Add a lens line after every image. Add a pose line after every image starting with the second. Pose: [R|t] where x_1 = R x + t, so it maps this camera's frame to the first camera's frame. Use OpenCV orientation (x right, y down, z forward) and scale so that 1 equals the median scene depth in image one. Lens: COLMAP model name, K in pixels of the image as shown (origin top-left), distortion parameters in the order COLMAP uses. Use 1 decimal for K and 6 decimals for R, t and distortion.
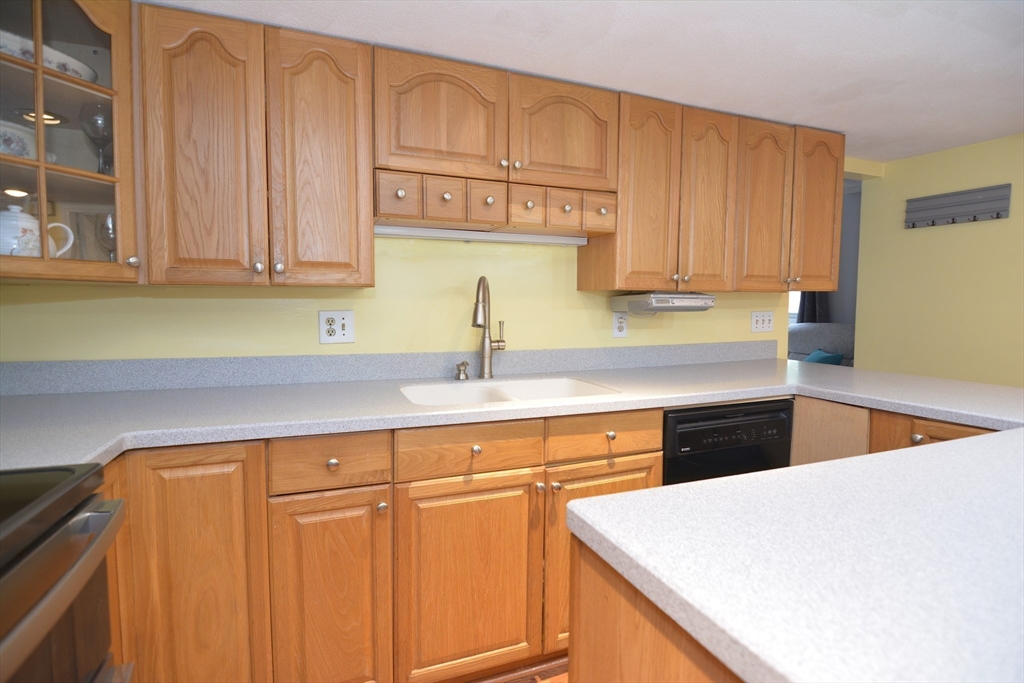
lens RADIAL K [[494.0, 0, 518.9], [0, 494.0, 335.6], [0, 0, 1]] dist [-0.011113, -0.007528]
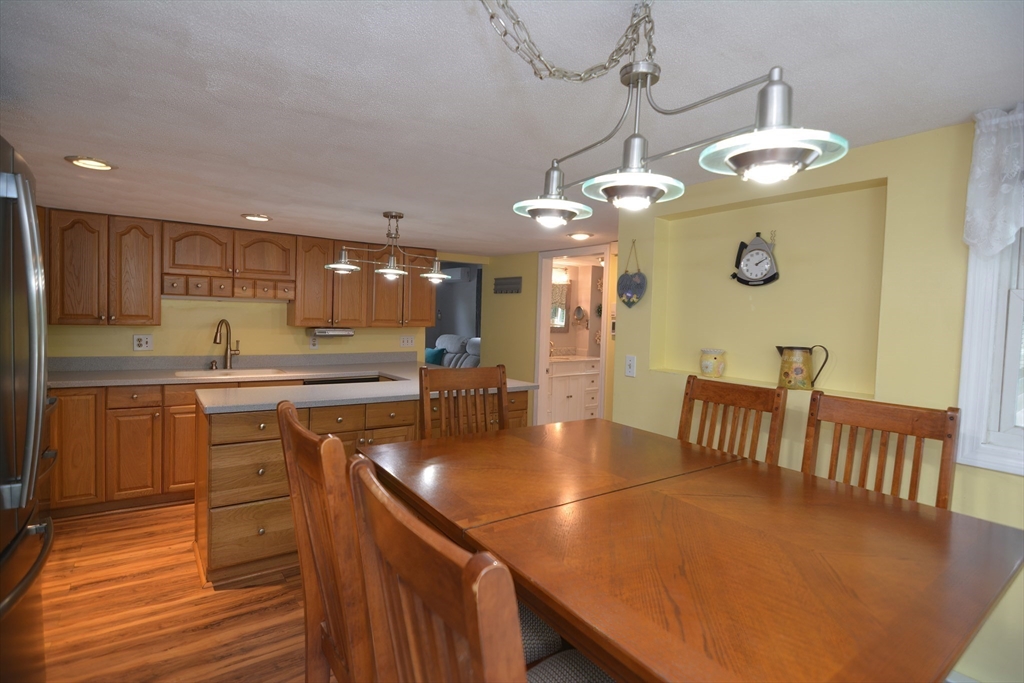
lens RADIAL K [[494.0, 0, 518.9], [0, 494.0, 335.6], [0, 0, 1]] dist [-0.011113, -0.007528]
pose [[0.967603, 0.015633, 0.251990, 0.732796], [-0.009442, 0.999624, -0.025760, -0.010852], [-0.252298, 0.022546, 0.967387, -1.588896]]
